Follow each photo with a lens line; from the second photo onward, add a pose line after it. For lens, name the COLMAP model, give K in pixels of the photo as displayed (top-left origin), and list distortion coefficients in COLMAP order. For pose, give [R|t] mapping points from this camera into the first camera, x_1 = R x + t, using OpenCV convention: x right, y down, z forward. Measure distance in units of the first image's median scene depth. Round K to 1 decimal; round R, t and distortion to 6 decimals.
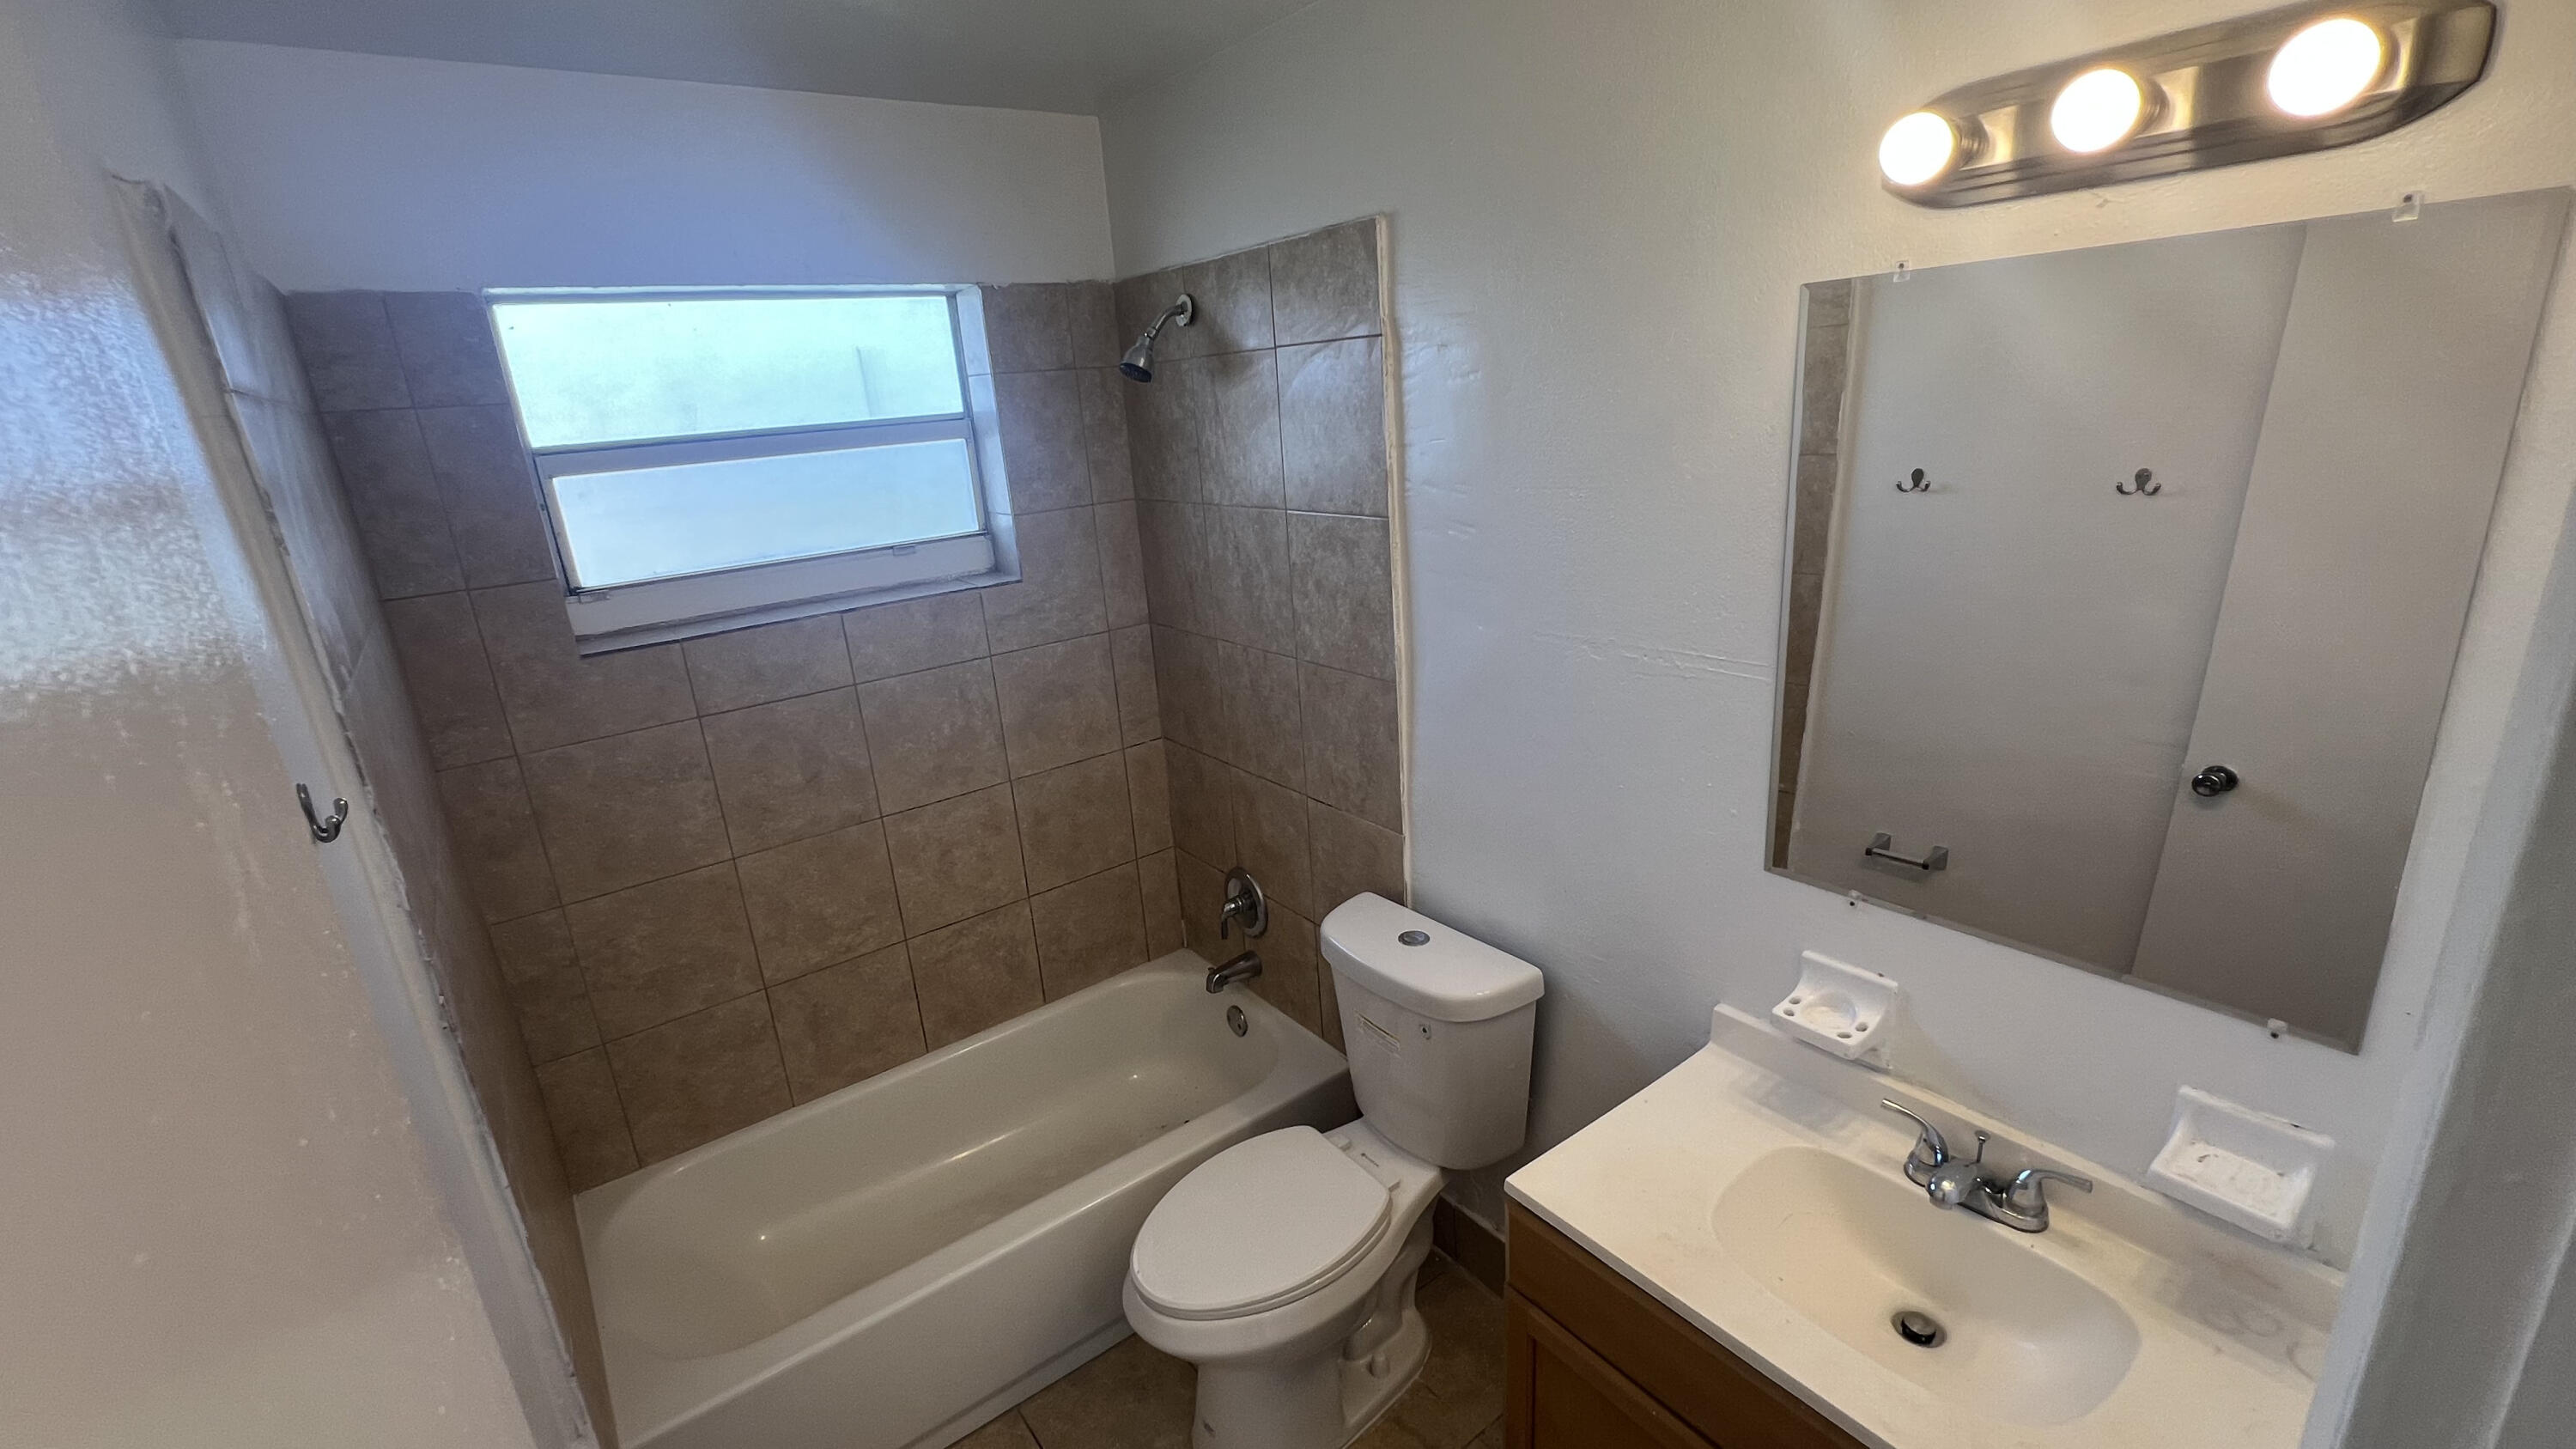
lens RADIAL K [[1098.6, 0, 1293.1], [0, 1098.6, 751.0], [0, 0, 1]] dist [-0.004186, 0.001922]
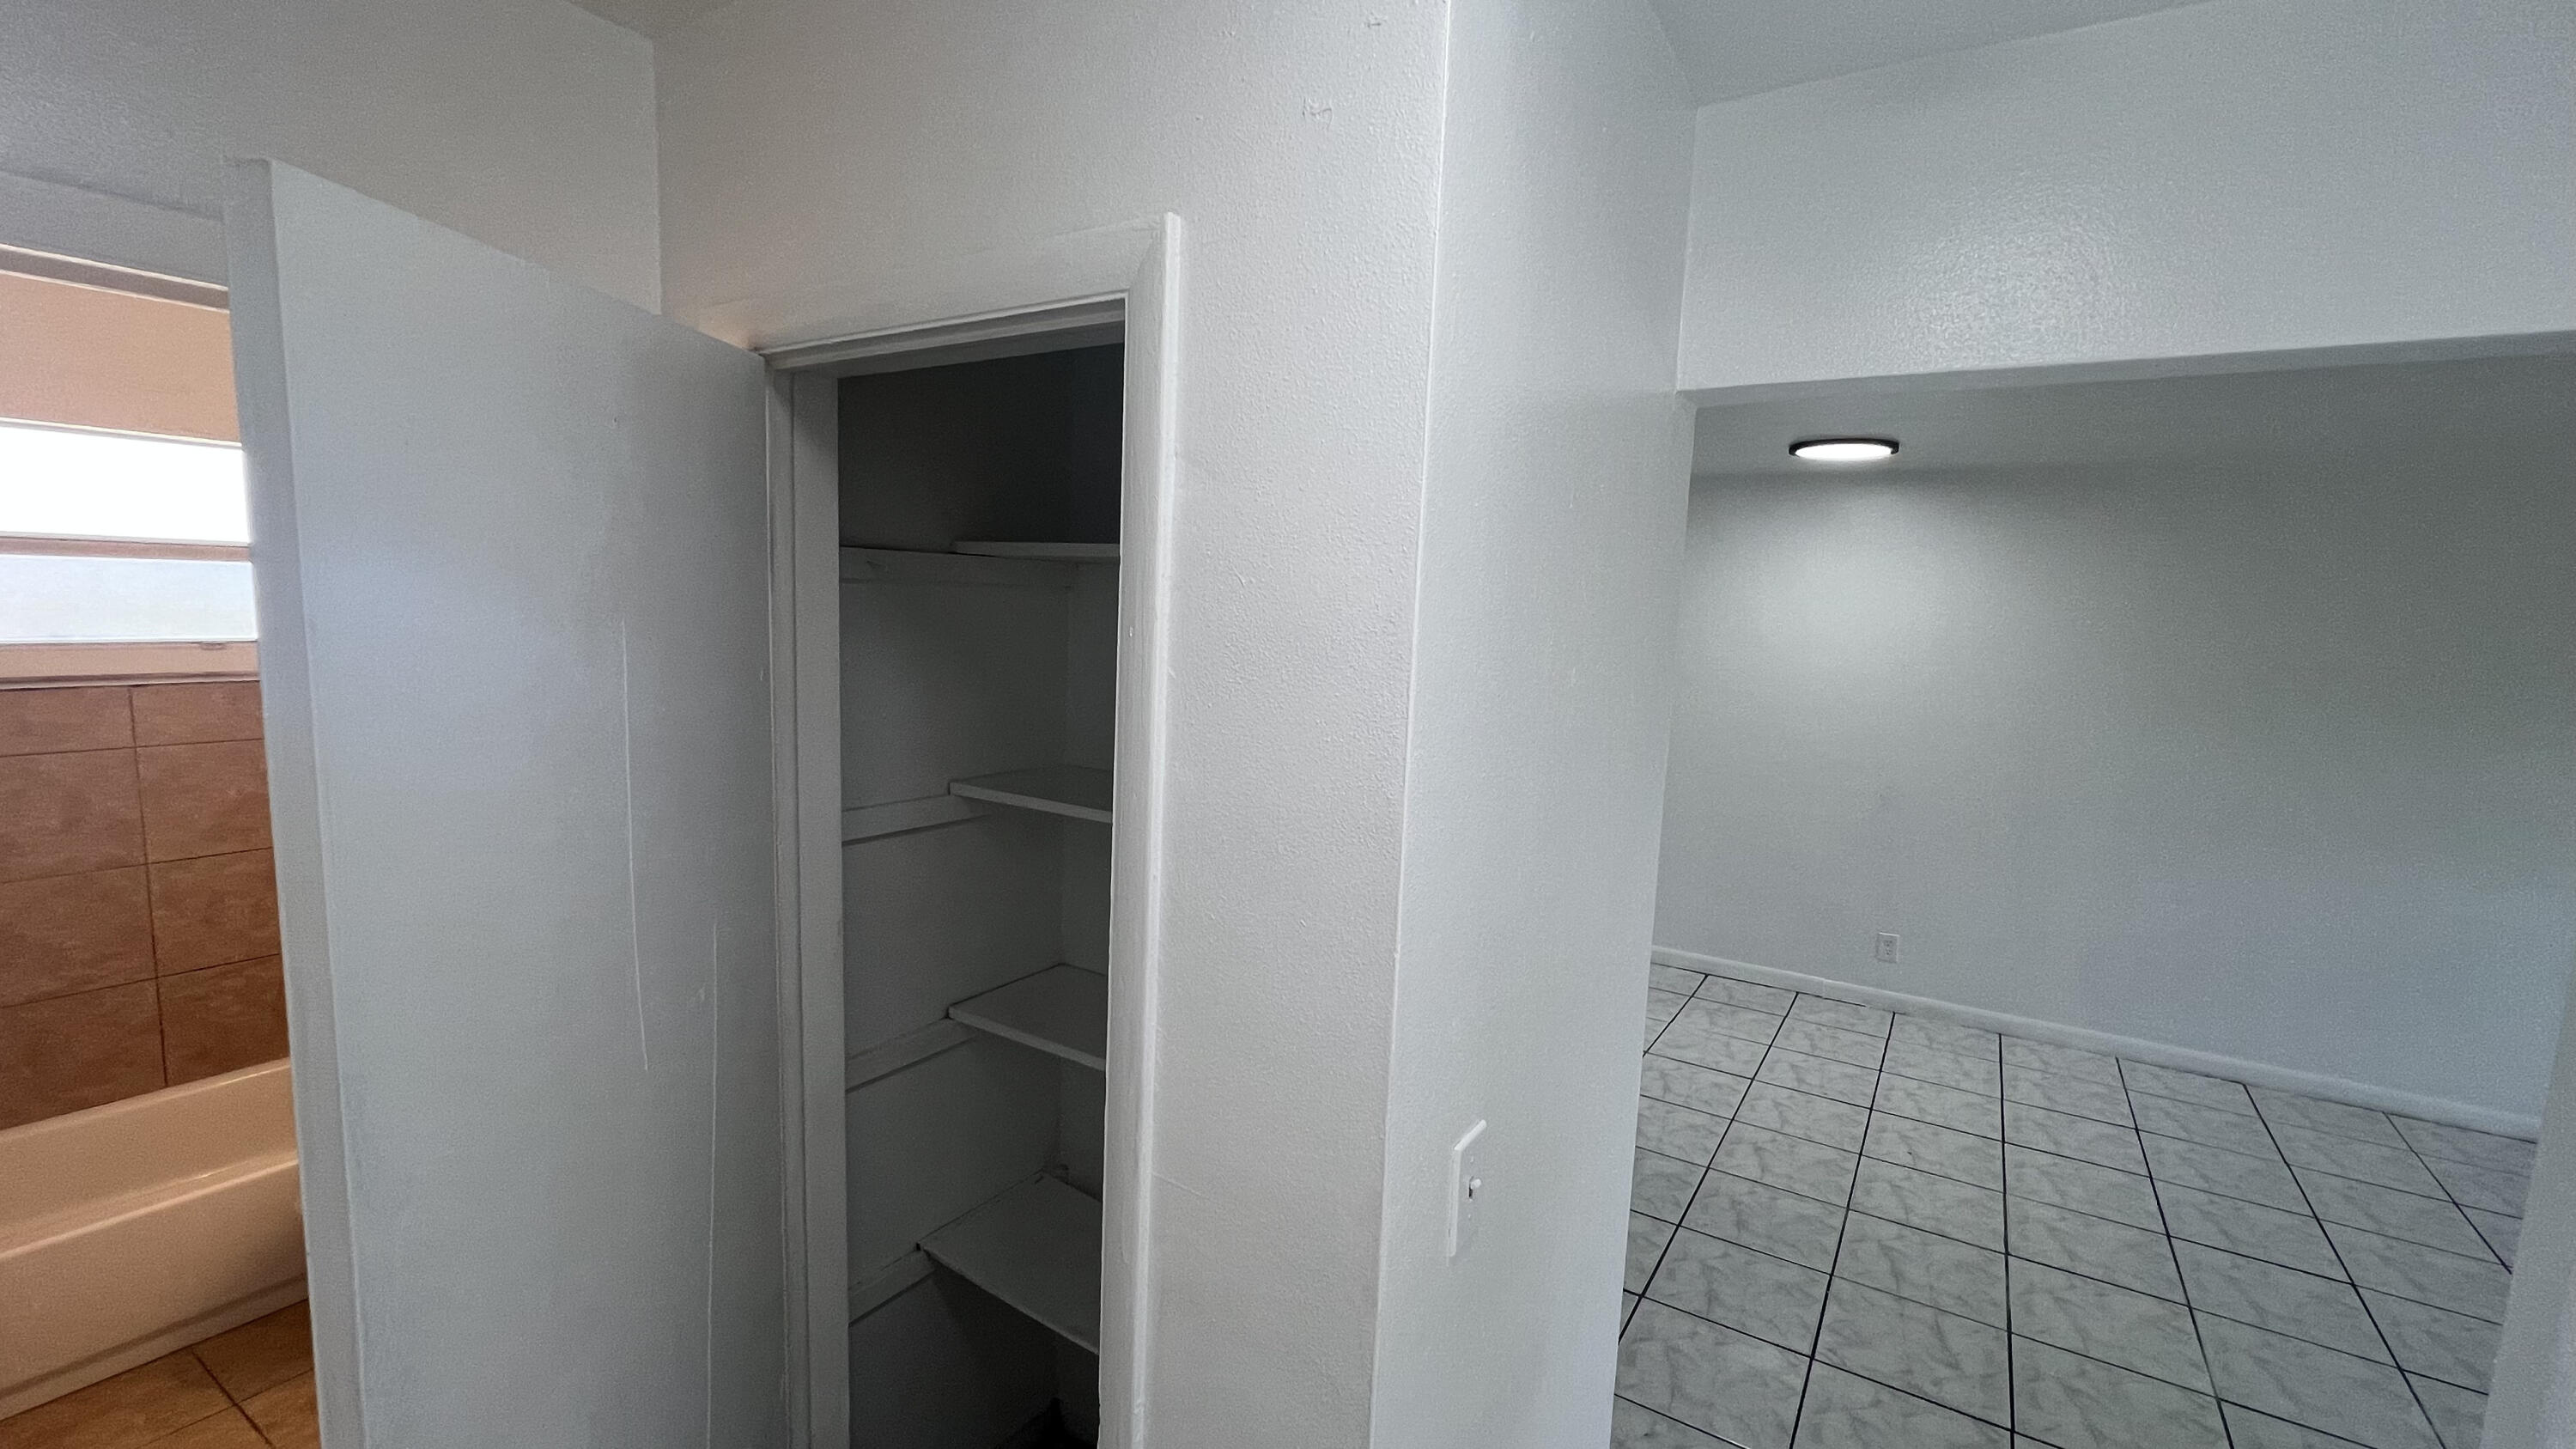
lens RADIAL K [[1098.6, 0, 1292.2], [0, 1098.6, 724.0], [0, 0, 1]] dist [-0.004186, 0.001922]
pose [[0.928584, 0.061607, 0.365974, 0.388110], [0.011623, 0.980814, -0.194601, 0.186909], [-0.370941, 0.184957, 0.910052, -0.656960]]
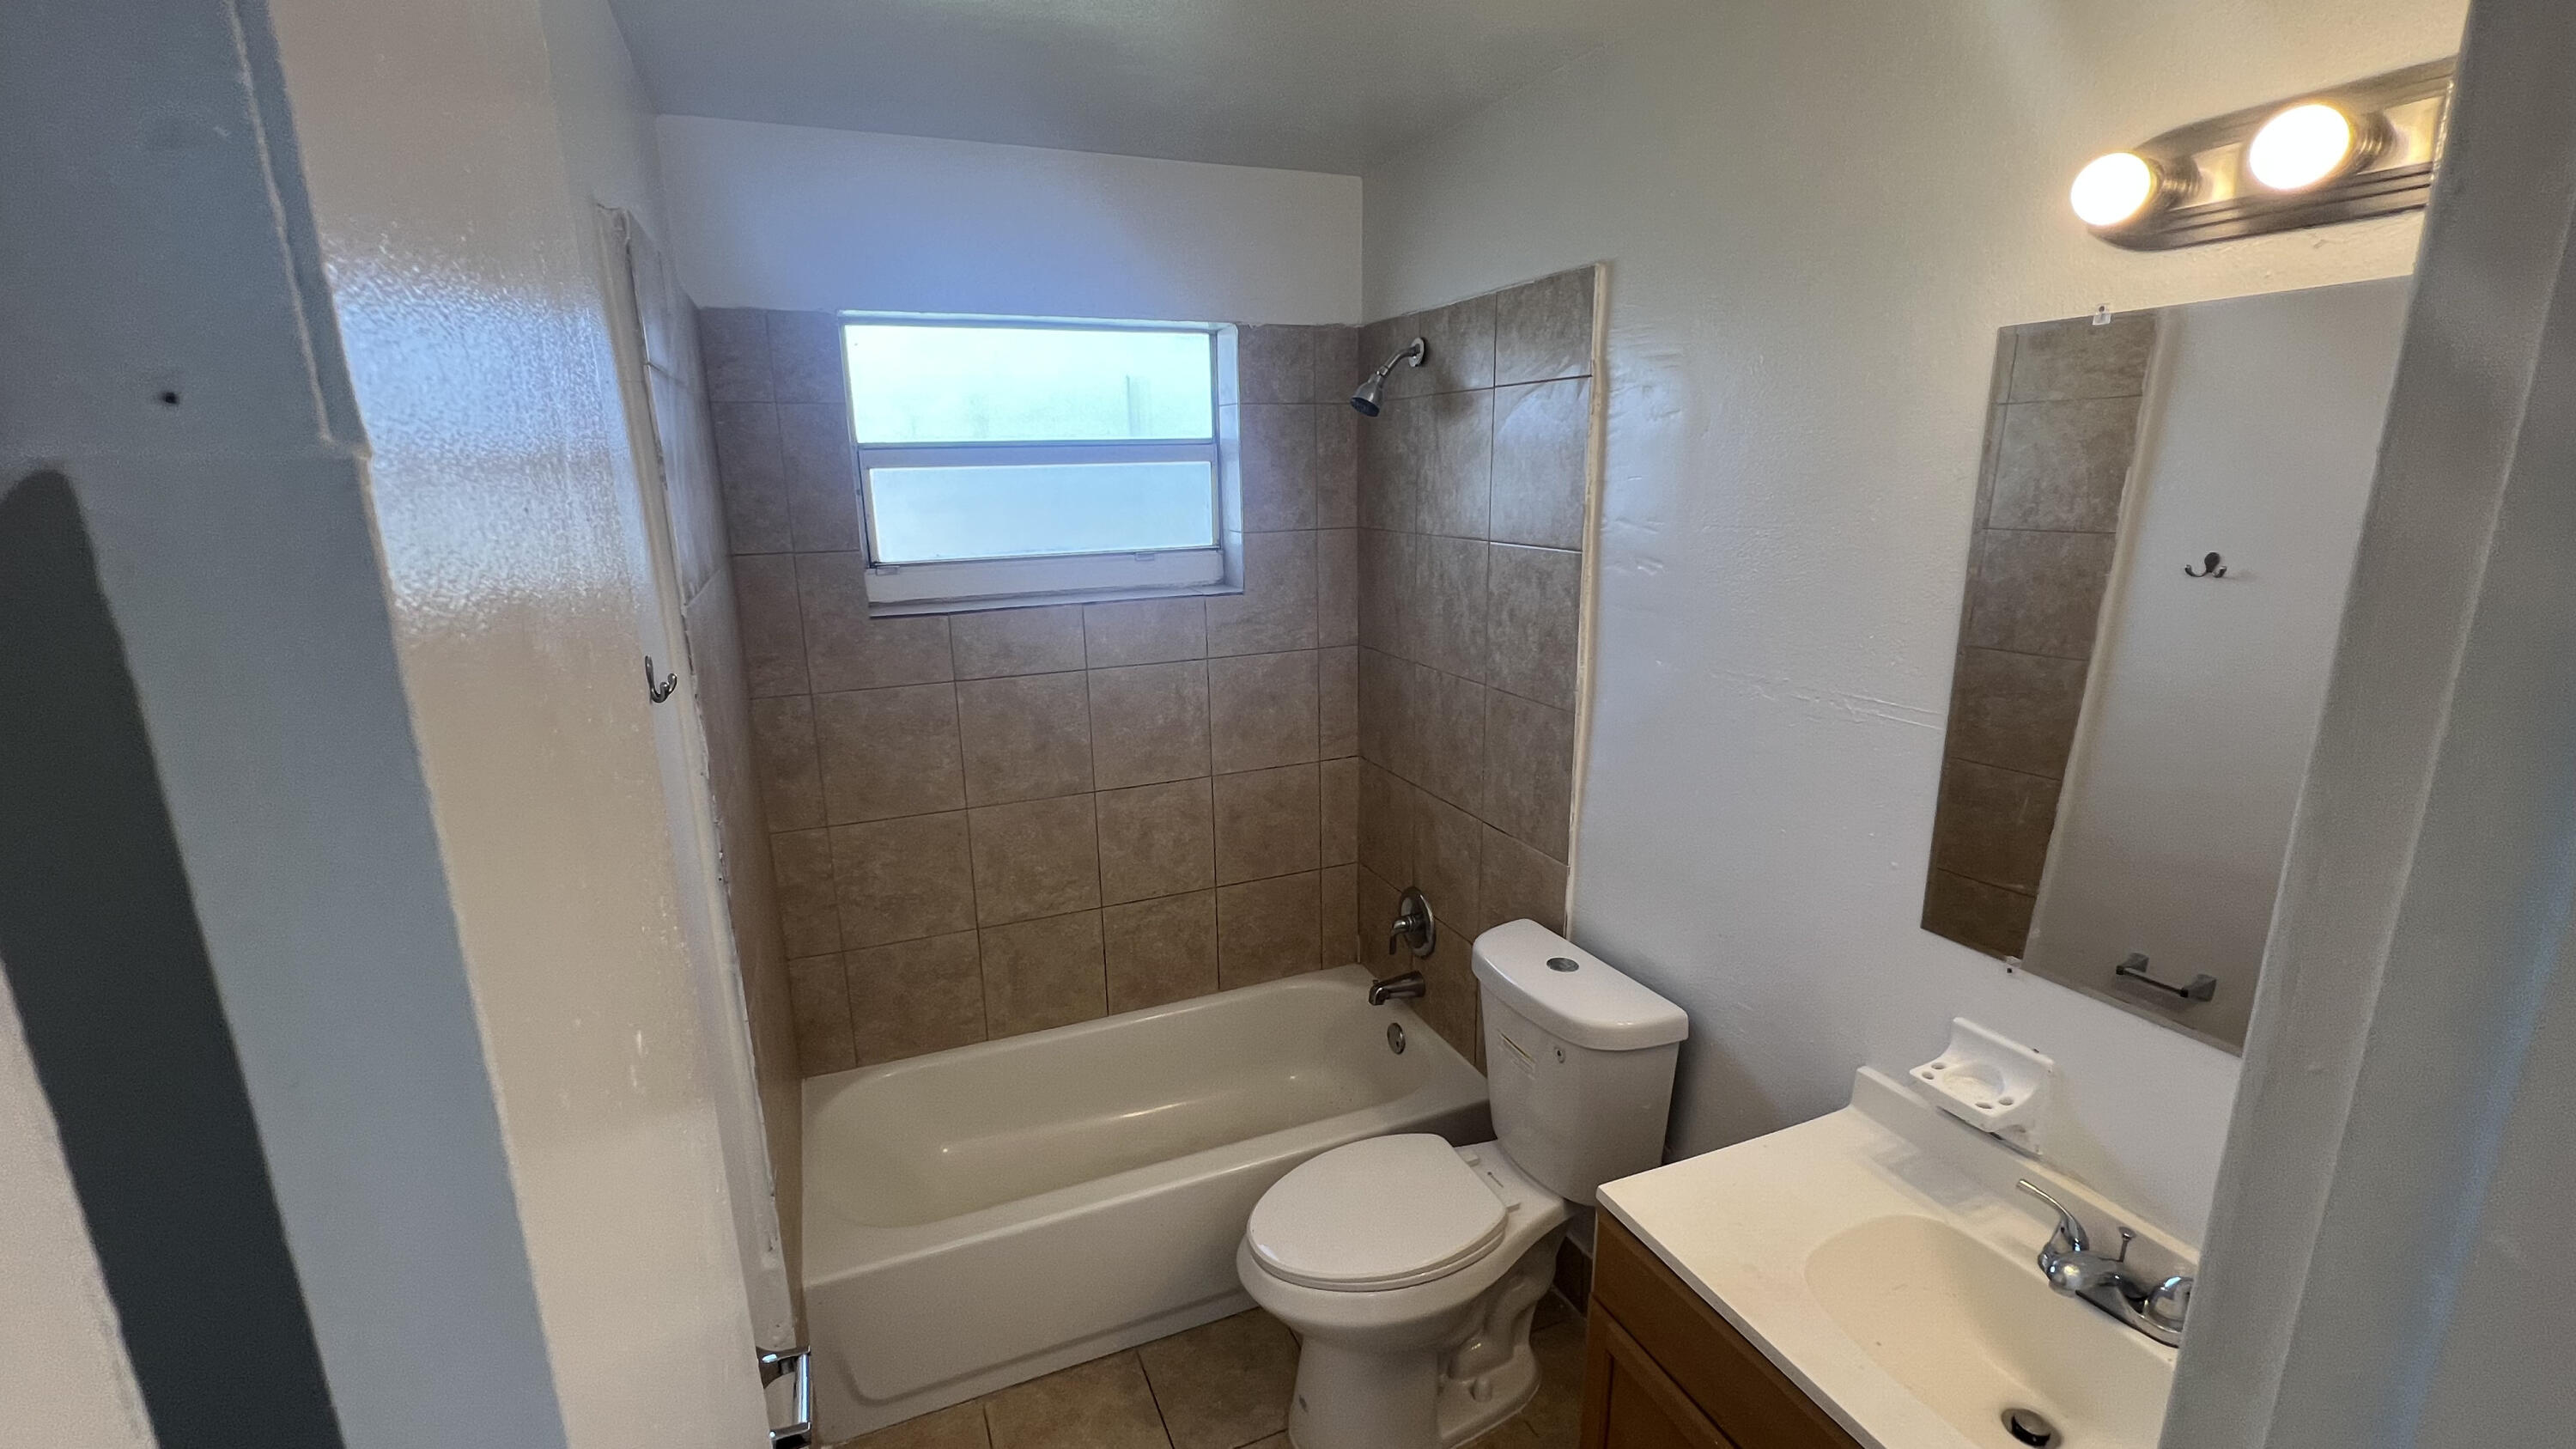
lens RADIAL K [[1098.6, 0, 1281.7], [0, 1098.6, 746.6], [0, 0, 1]] dist [-0.004186, 0.001922]
pose [[0.968161, 0.111347, -0.224202, 0.061878], [-0.123254, 0.991577, -0.039789, 0.042676], [0.217883, 0.066156, 0.973730, -0.049508]]
